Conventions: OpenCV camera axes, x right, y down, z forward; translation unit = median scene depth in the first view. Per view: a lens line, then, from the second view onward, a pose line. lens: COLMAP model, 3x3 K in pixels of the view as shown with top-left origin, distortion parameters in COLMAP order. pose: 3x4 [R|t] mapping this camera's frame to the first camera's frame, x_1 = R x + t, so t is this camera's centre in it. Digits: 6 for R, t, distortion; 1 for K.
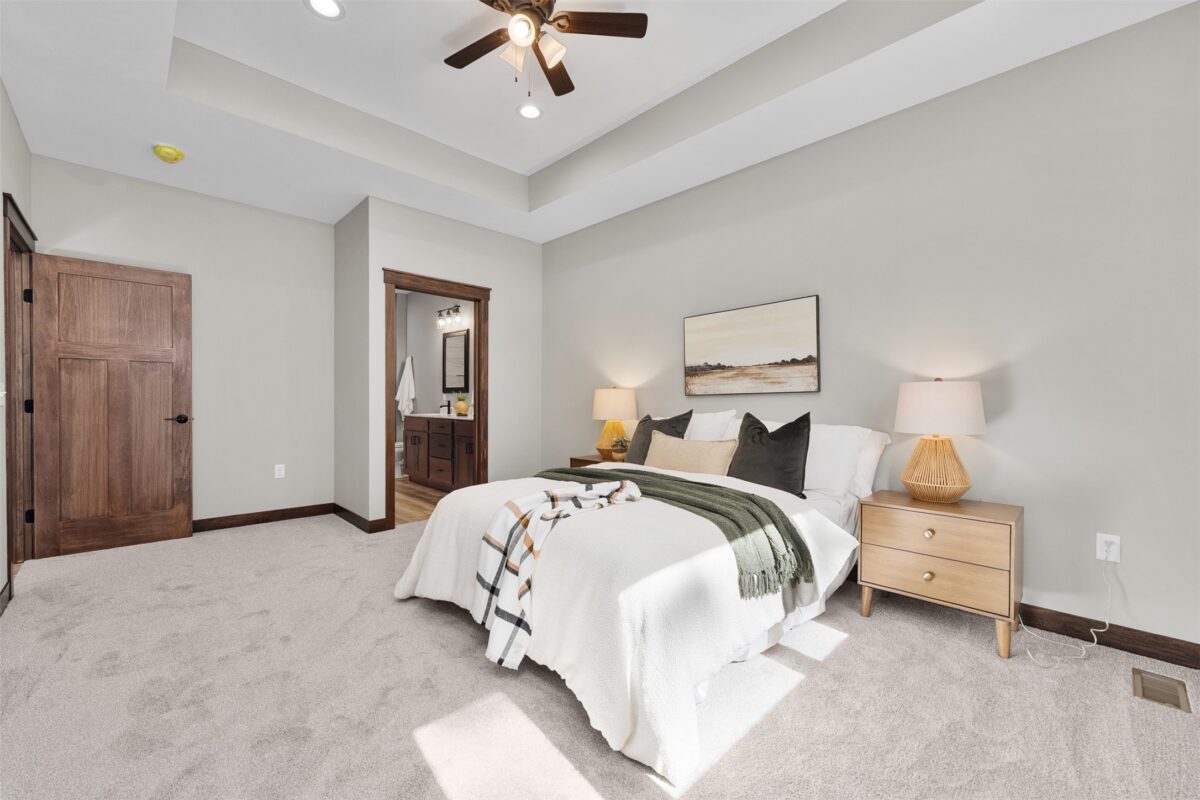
lens RADIAL K [[477.8, 0, 604.7], [0, 477.8, 402.2], [0, 0, 1]] dist [0.001266, -0.000043]
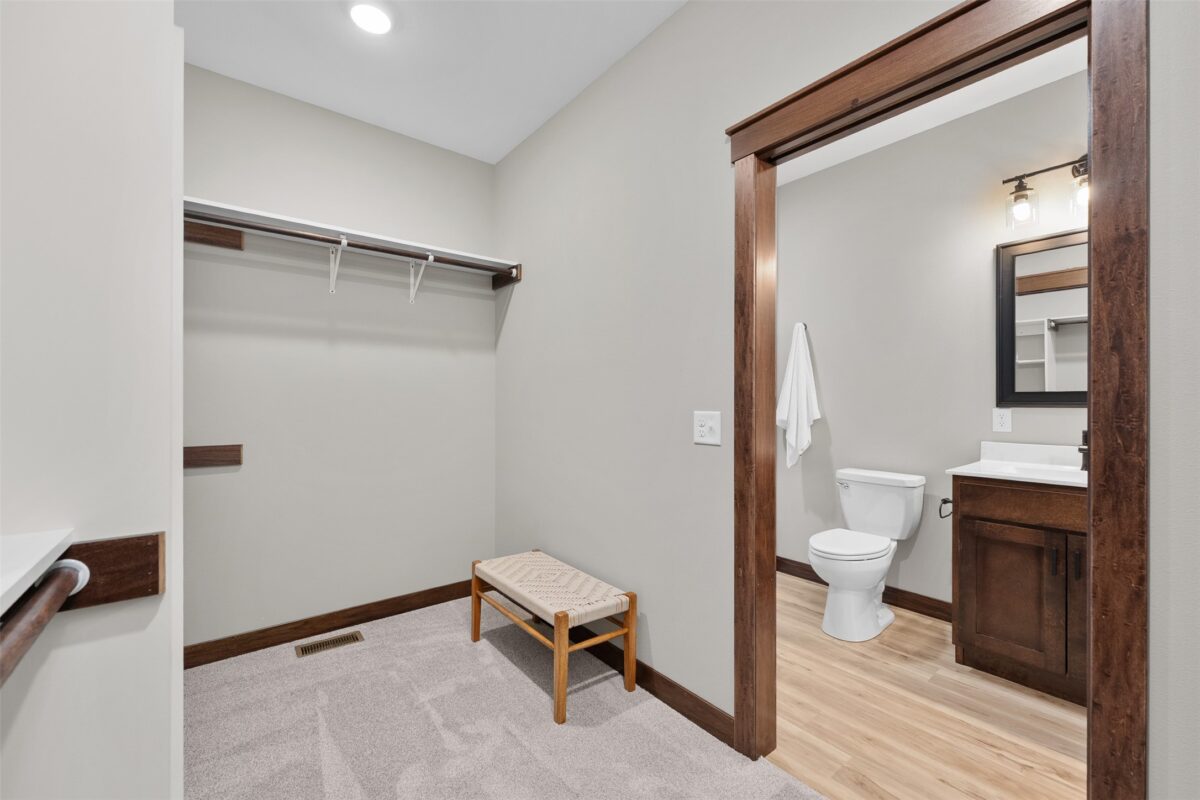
lens RADIAL K [[477.8, 0, 604.7], [0, 477.8, 402.2], [0, 0, 1]] dist [0.001266, -0.000043]
pose [[0.994789, -0.003821, -0.101883, -0.611679], [0.002533, 0.999915, -0.012763, -0.019197], [0.101923, 0.012438, 0.994715, 0.611421]]
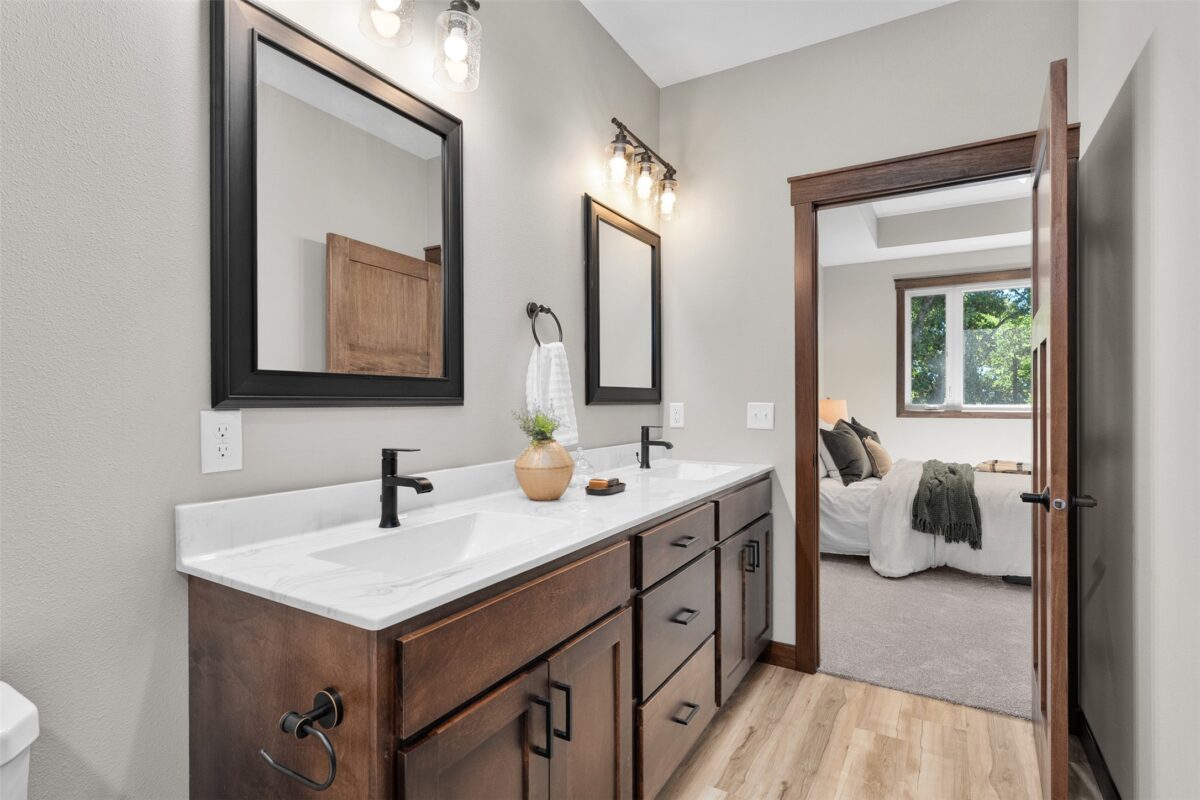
lens RADIAL K [[594.4, 0, 605.1], [0, 594.4, 404.5], [0, 0, 1]] dist [0.000821, 0.000145]
pose [[-0.250301, -0.006721, 0.968145, -0.541491], [0.011952, 0.999878, 0.010031, -0.020731], [-0.968094, 0.014082, -0.250190, 0.949190]]
